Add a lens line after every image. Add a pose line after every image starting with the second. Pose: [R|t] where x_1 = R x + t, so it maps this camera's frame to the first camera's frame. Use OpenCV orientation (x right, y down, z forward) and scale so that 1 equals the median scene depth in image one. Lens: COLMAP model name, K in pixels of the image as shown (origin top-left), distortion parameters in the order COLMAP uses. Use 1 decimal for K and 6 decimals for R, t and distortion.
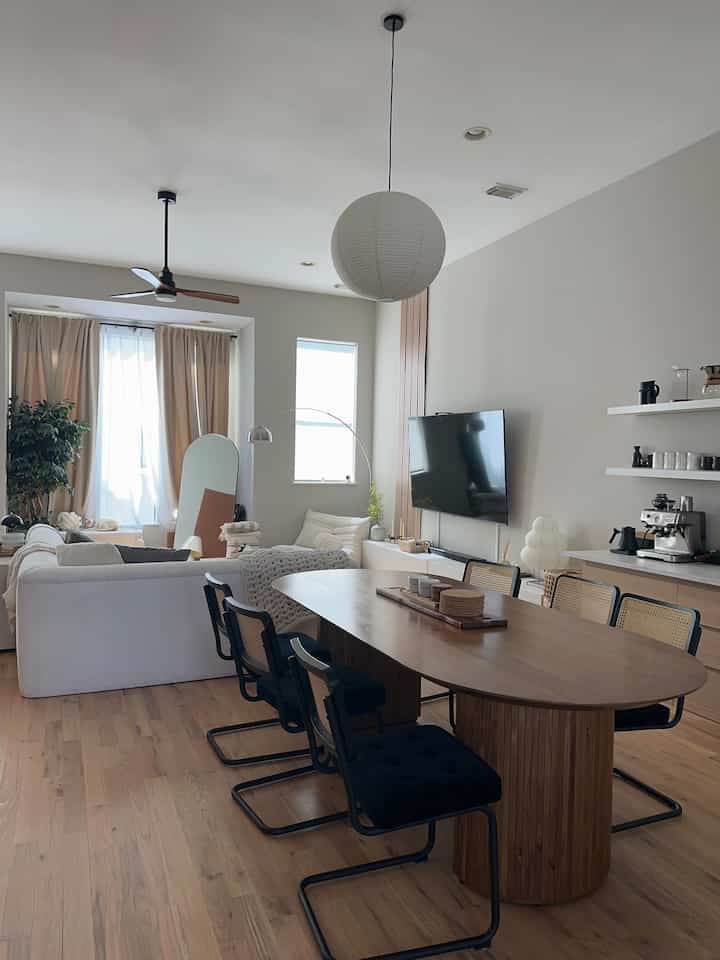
lens RADIAL K [[661.4, 0, 360.0], [0, 661.4, 480.0], [0, 0, 1]] dist [0.007901, 0.000184]
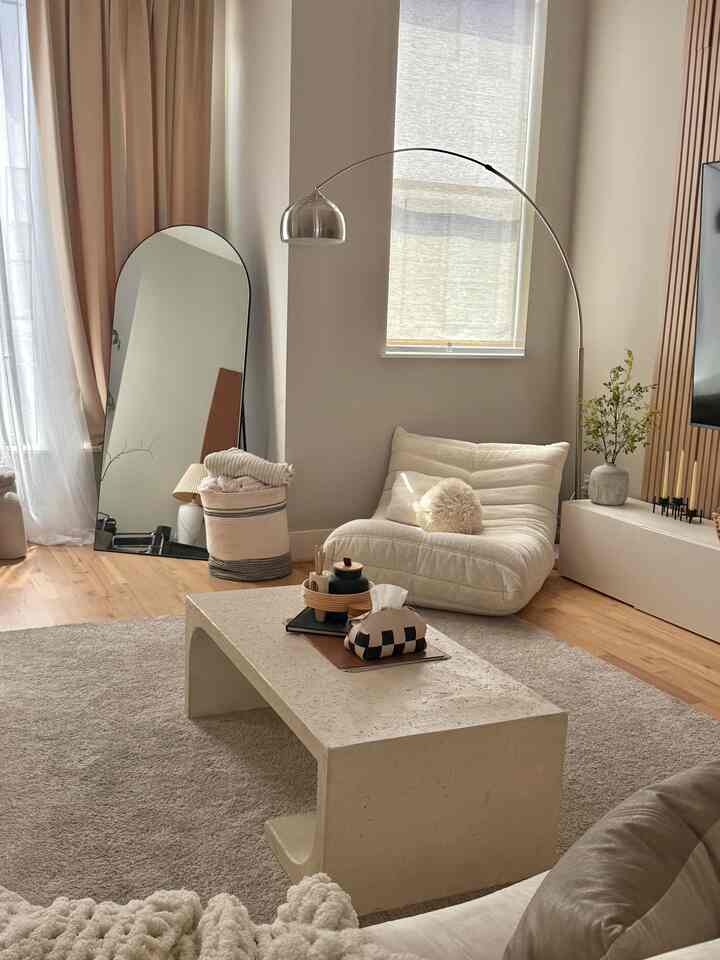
lens RADIAL K [[1008.8, 0, 360.0], [0, 1008.8, 480.0], [0, 0, 1]] dist [0.026724, 0.011289]
pose [[0.999888, 0.007832, -0.012749, -0.109723], [-0.006111, 0.991519, 0.129816, 0.000564], [0.013657, -0.129723, 0.991456, 0.399184]]
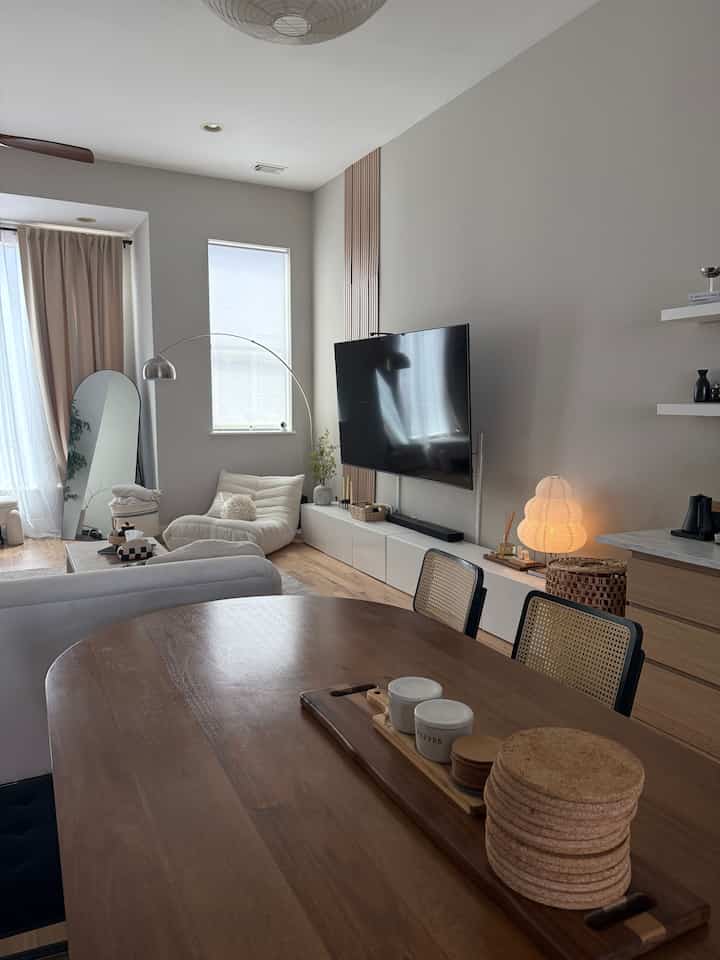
lens RADIAL K [[661.4, 0, 360.0], [0, 661.4, 480.0], [0, 0, 1]] dist [0.007901, 0.000184]
pose [[0.997577, -0.026692, 0.064243, 0.021496], [0.021192, 0.996172, 0.084807, -0.003138], [-0.066260, -0.083241, 0.994324, 0.216295]]
